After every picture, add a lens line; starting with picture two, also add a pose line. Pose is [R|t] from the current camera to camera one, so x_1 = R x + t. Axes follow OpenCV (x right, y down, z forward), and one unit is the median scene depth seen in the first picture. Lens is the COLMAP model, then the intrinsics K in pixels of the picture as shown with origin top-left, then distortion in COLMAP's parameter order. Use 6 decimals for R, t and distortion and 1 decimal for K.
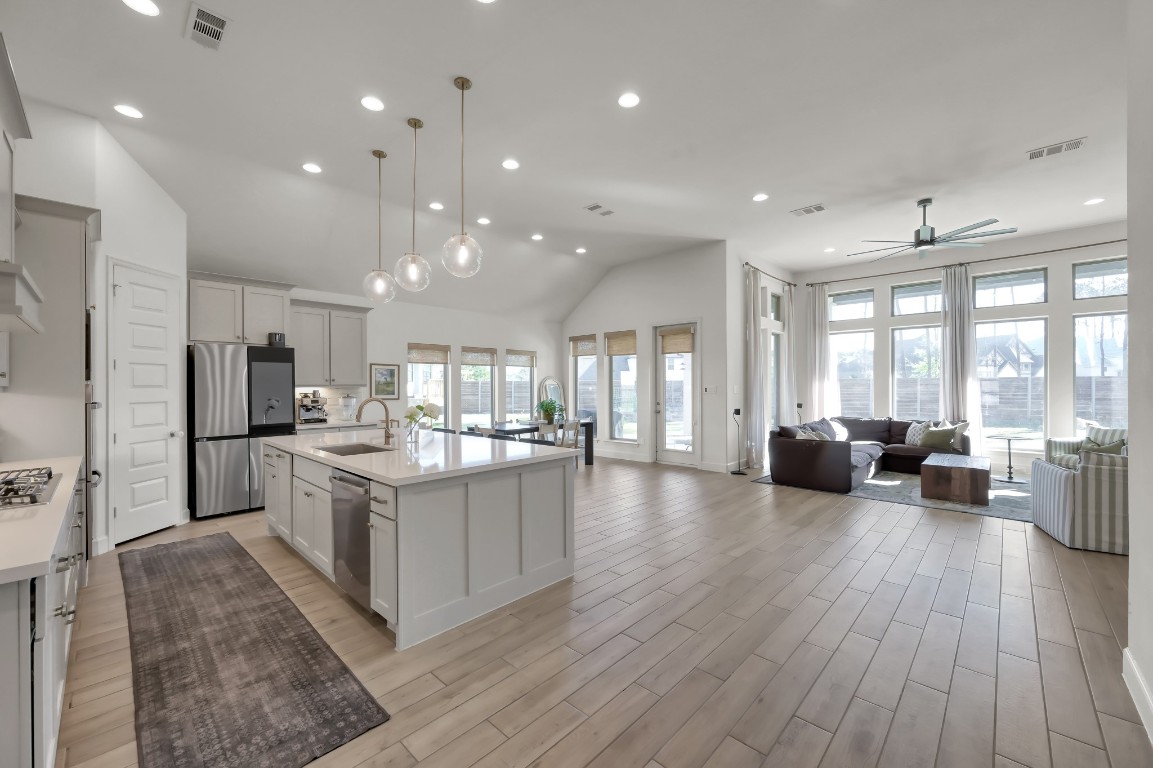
lens RADIAL K [[456.7, 0, 574.0], [0, 456.7, 384.9], [0, 0, 1]] dist [-0.005335, 0.001086]
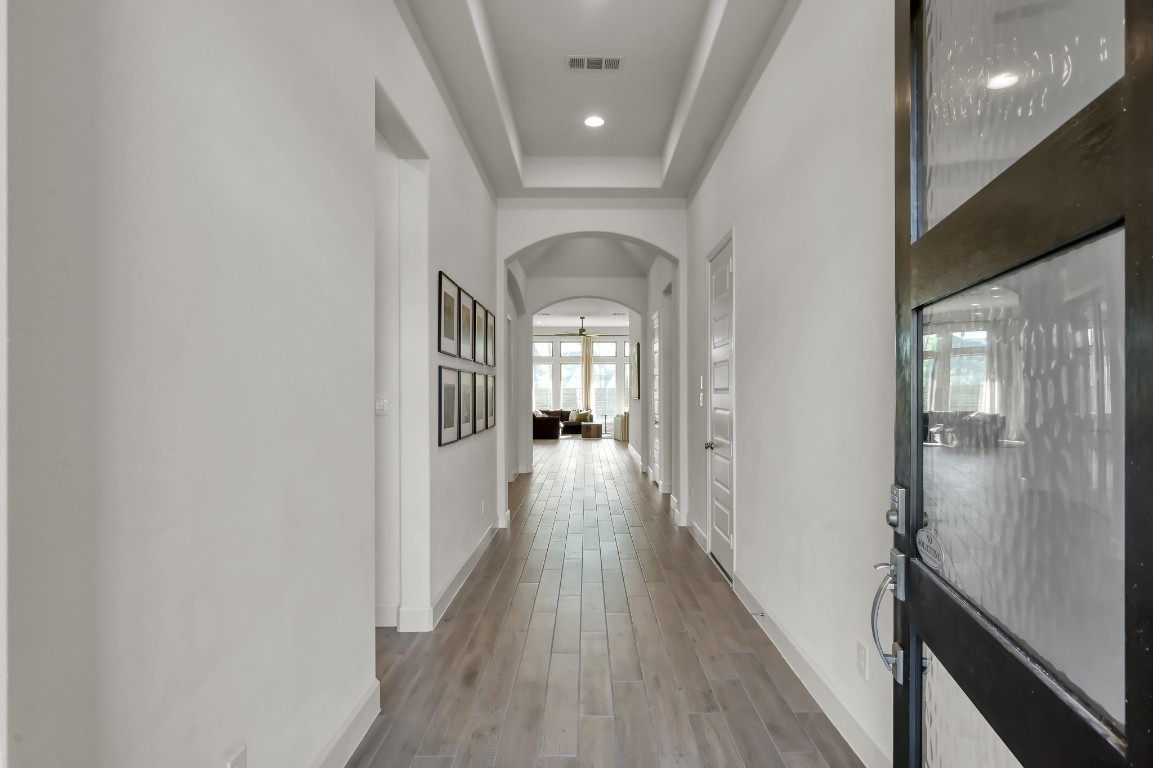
lens RADIAL K [[601.0, 0, 577.8], [0, 601.0, 390.0], [0, 0, 1]] dist [0.000073, 0.000000]
pose [[0.734833, 0.007584, 0.678206, -1.538331], [0.000427, 0.999932, -0.011644, 0.026998], [-0.678248, 0.008846, 0.734779, -1.454654]]
